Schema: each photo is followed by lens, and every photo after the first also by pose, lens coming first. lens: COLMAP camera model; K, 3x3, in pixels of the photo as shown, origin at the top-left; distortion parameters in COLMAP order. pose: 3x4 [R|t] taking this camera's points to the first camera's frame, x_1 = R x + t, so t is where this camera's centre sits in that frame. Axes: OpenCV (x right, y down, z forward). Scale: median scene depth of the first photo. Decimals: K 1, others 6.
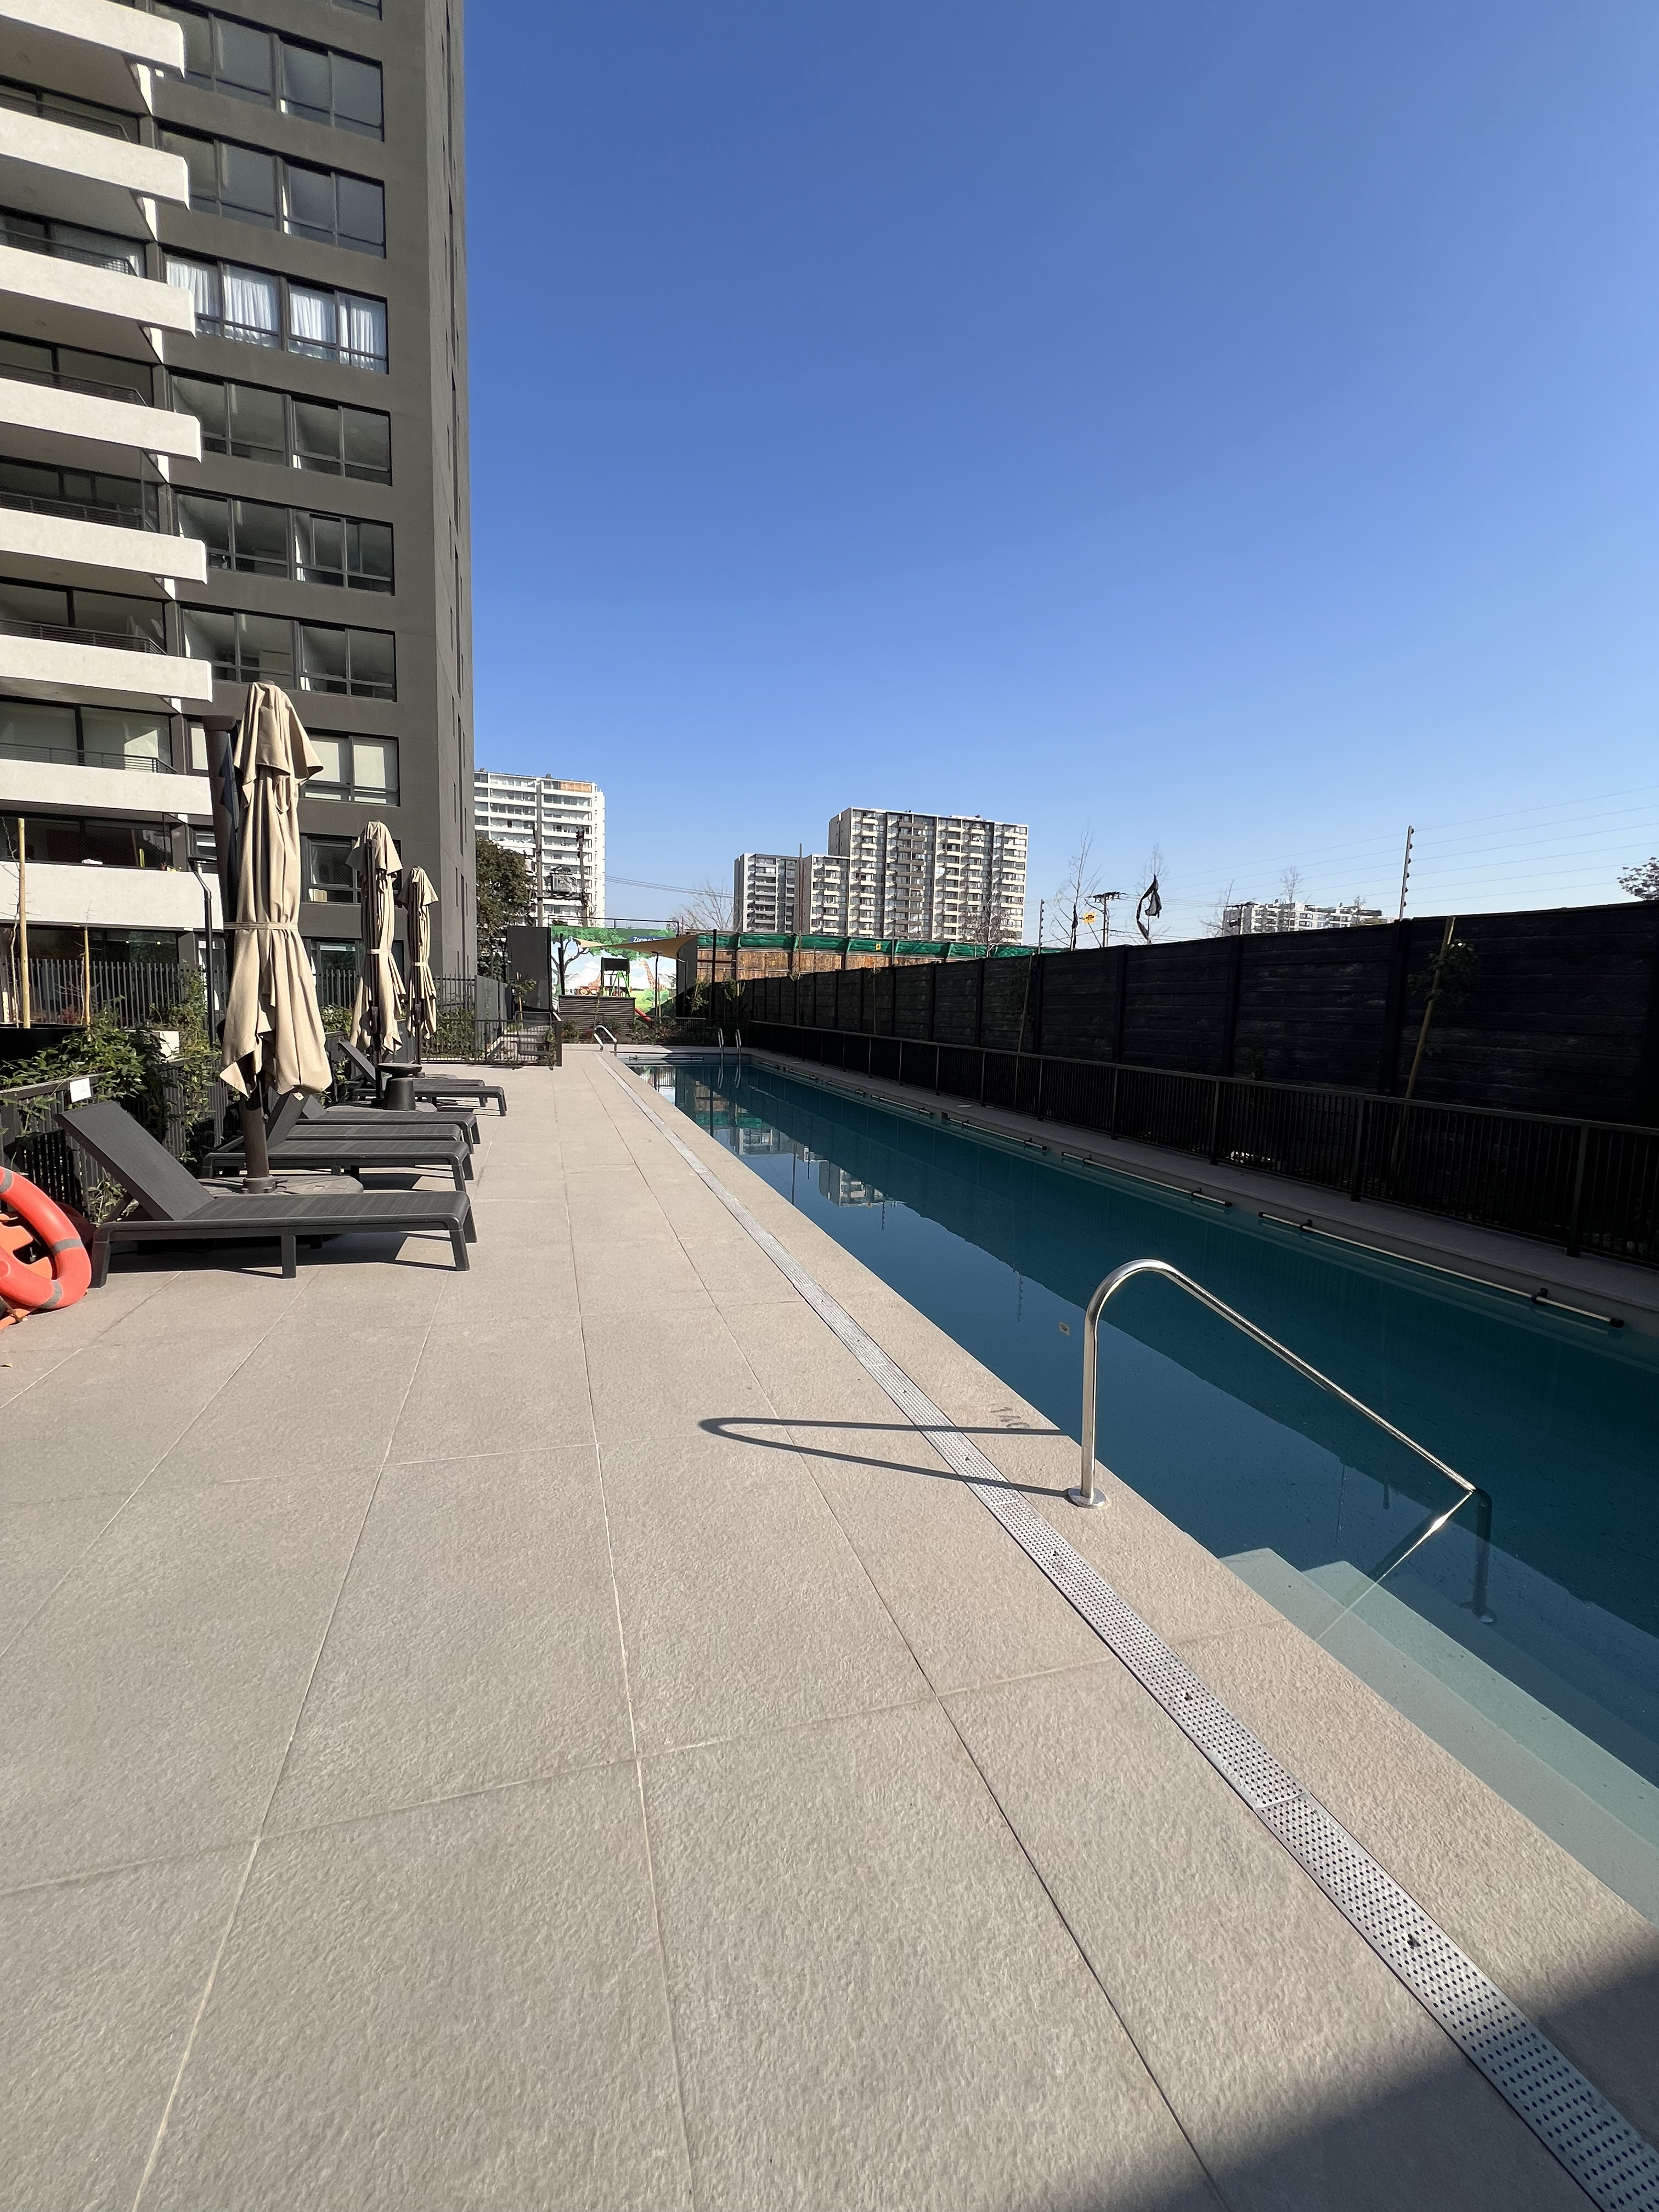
lens RADIAL K [[911.5, 0, 838.2], [0, 911.5, 1113.4], [0, 0, 1]] dist [0.001259, 0.000205]
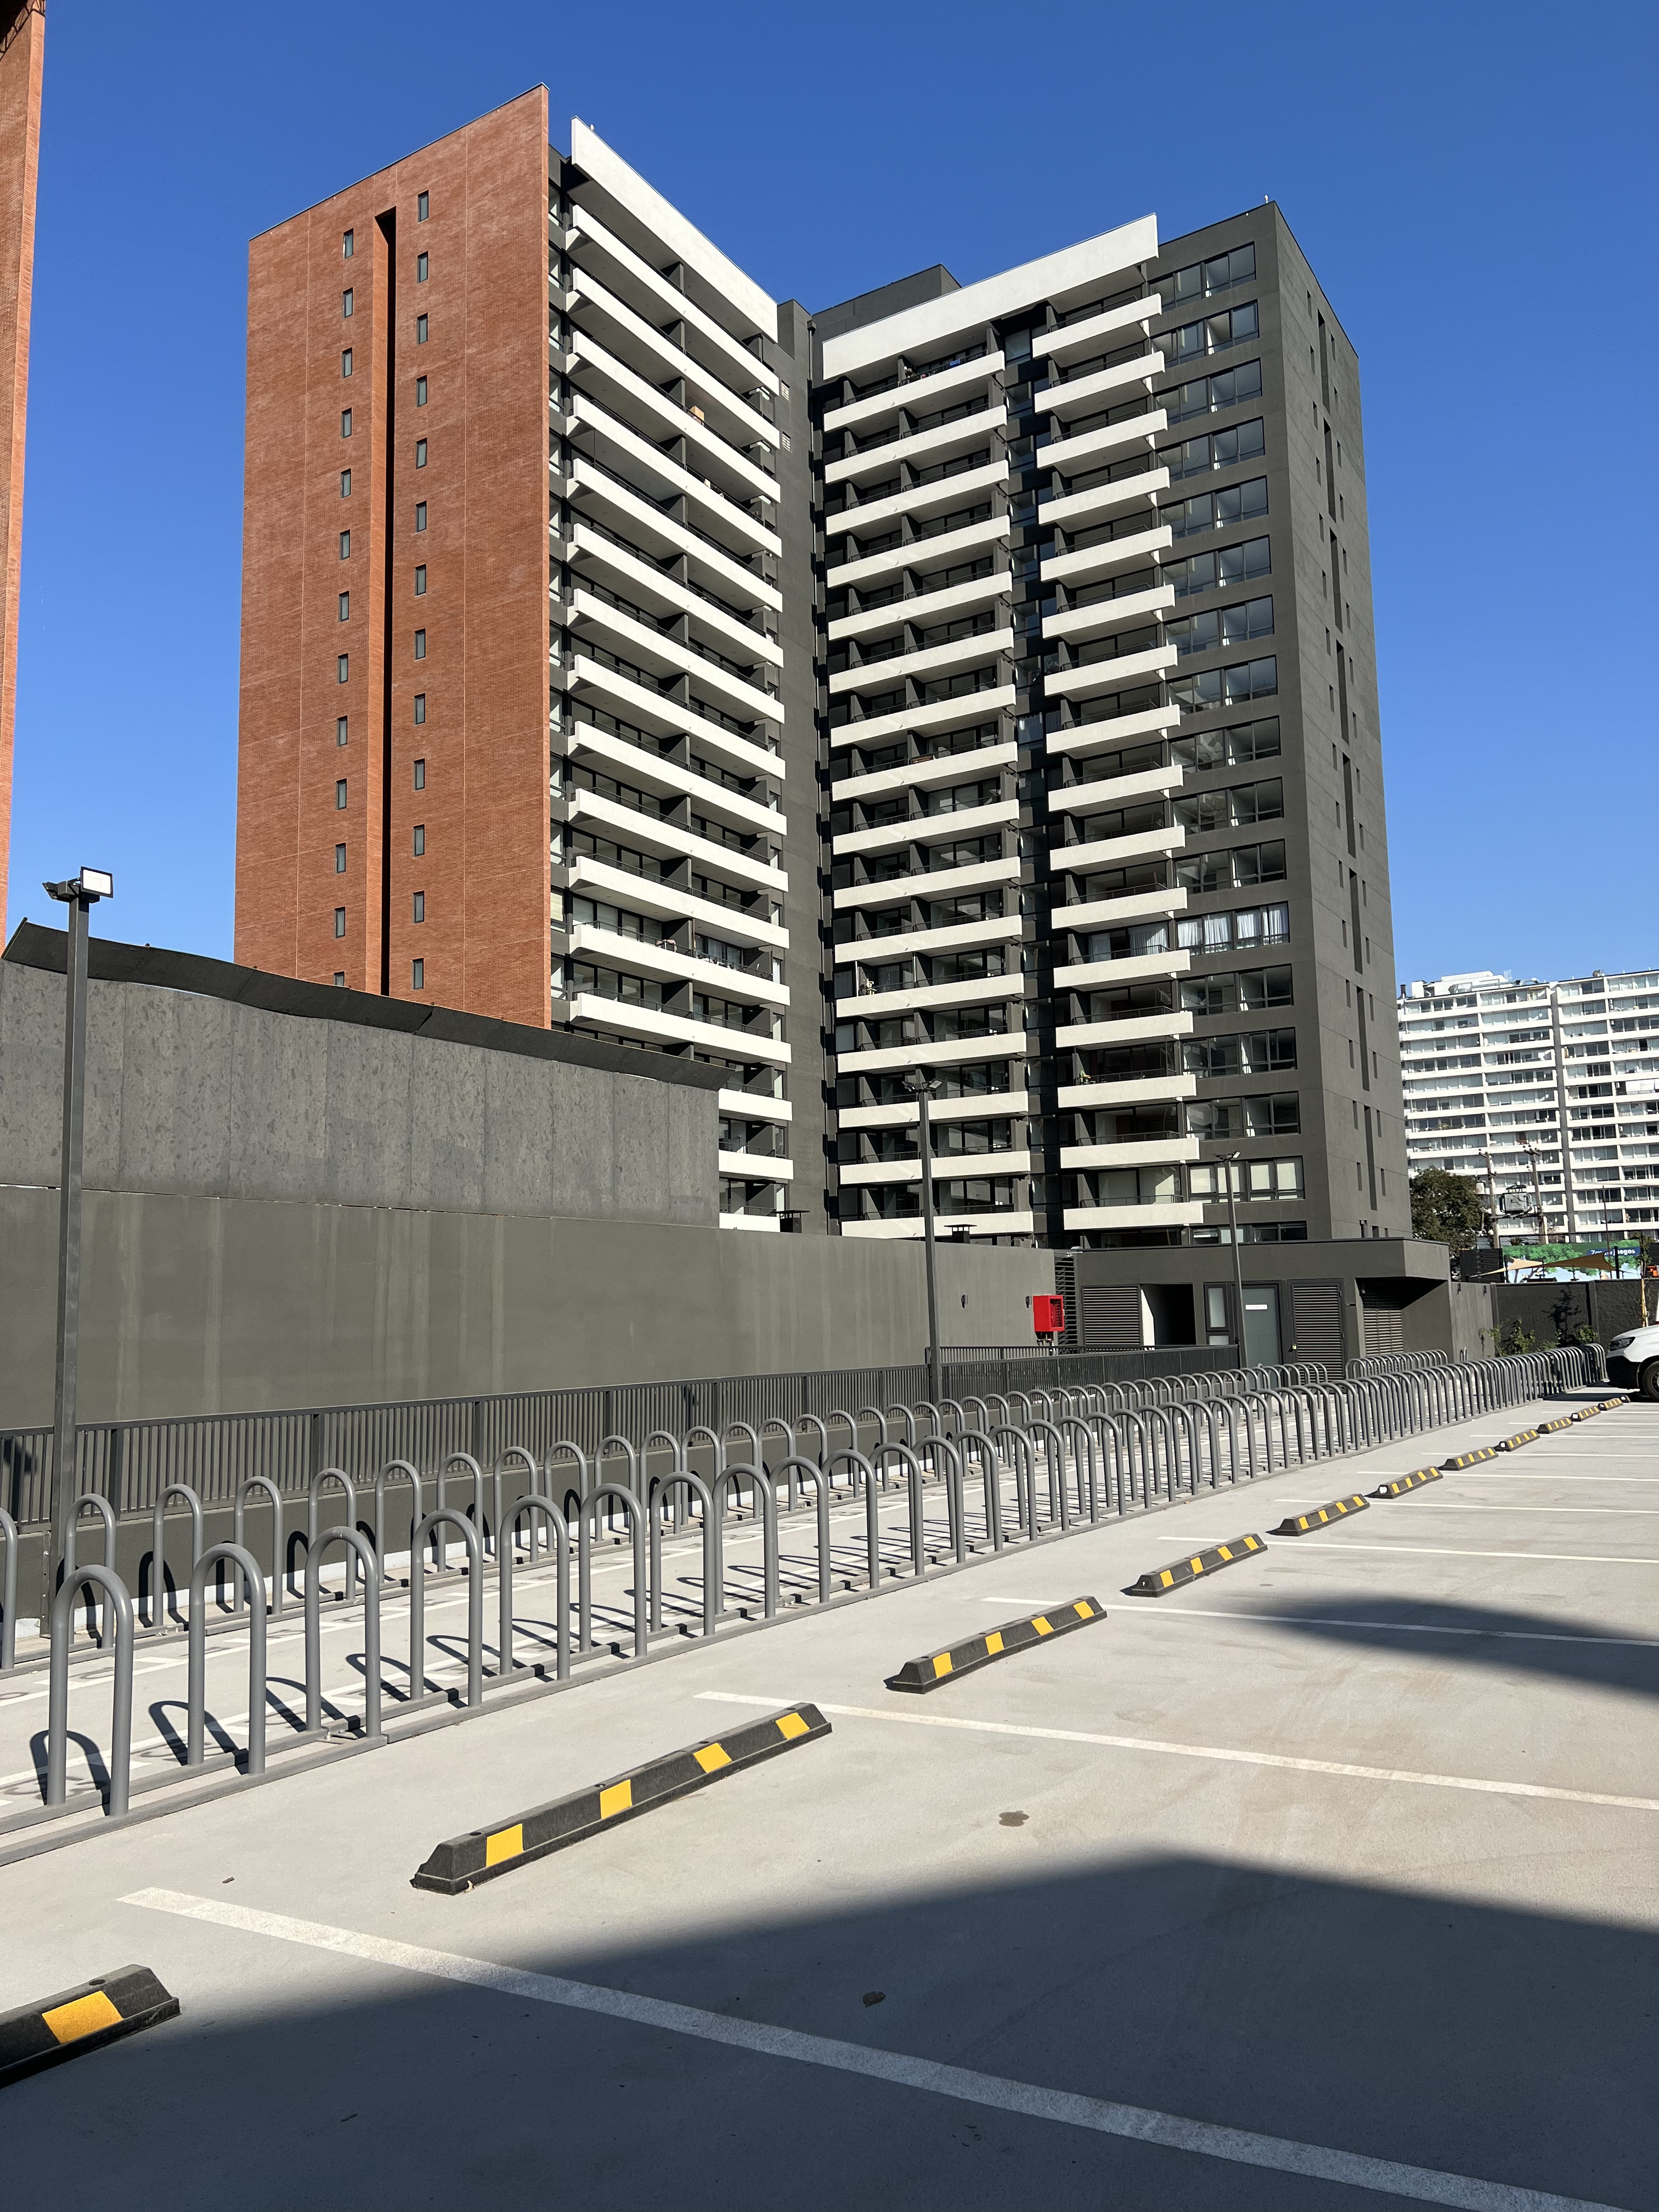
lens RADIAL K [[1657.4, 0, 824.8], [0, 1657.4, 1106.7], [0, 0, 1]] dist [0.001560, 0.000505]
pose [[0.653170, -0.143739, -0.743444, 1.085296], [-0.049393, 0.971639, -0.231253, 0.192100], [0.755599, 0.187769, 0.627545, -1.379872]]
